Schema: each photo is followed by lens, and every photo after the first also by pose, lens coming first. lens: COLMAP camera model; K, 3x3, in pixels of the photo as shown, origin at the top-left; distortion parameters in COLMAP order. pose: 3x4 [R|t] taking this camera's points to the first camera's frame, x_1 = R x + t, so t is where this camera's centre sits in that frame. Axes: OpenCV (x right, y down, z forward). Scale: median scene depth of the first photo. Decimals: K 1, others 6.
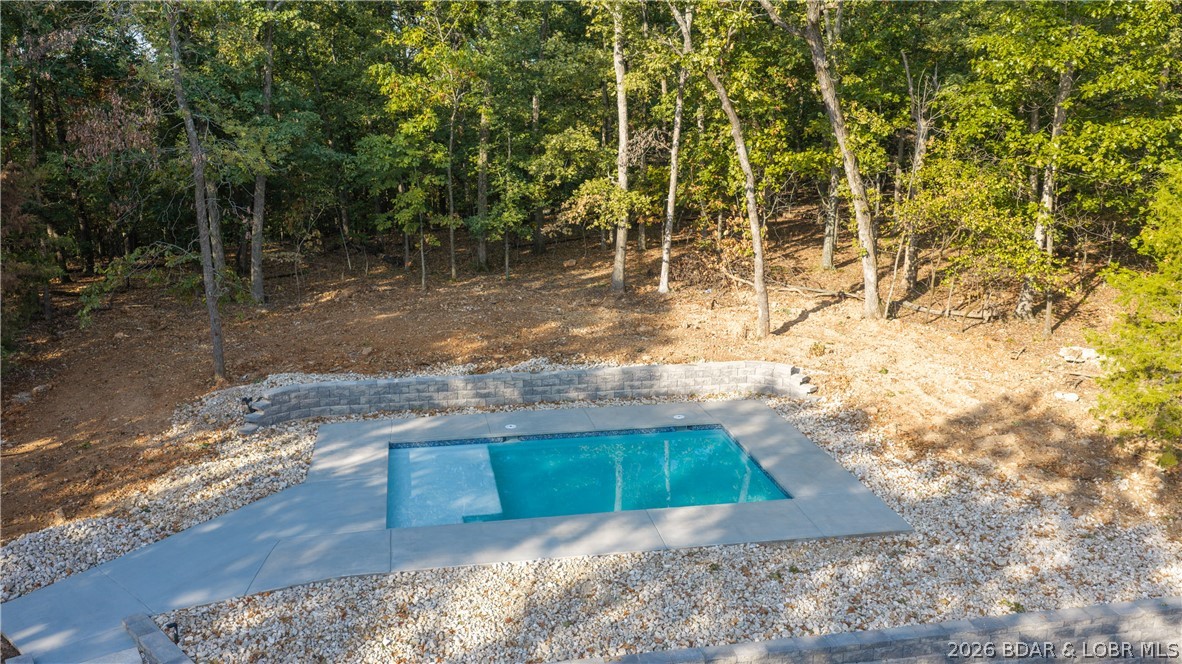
lens RADIAL K [[978.0, 0, 594.1], [0, 978.0, 329.4], [0, 0, 1]] dist [0.022356, -0.050316]
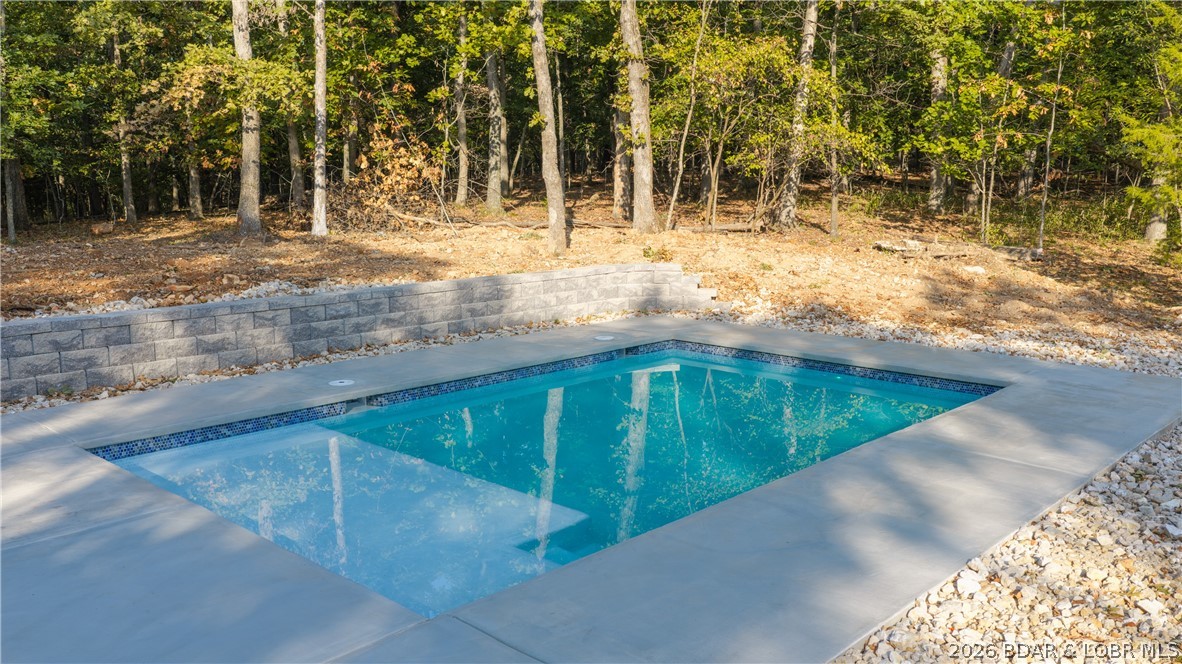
lens RADIAL K [[978.0, 0, 594.1], [0, 978.0, 329.4], [0, 0, 1]] dist [0.022356, -0.050316]
pose [[0.810980, -0.095081, 0.577297, -0.226880], [0.140724, 0.989440, -0.034727, 0.098495], [-0.567899, 0.109403, 0.815795, 0.527626]]
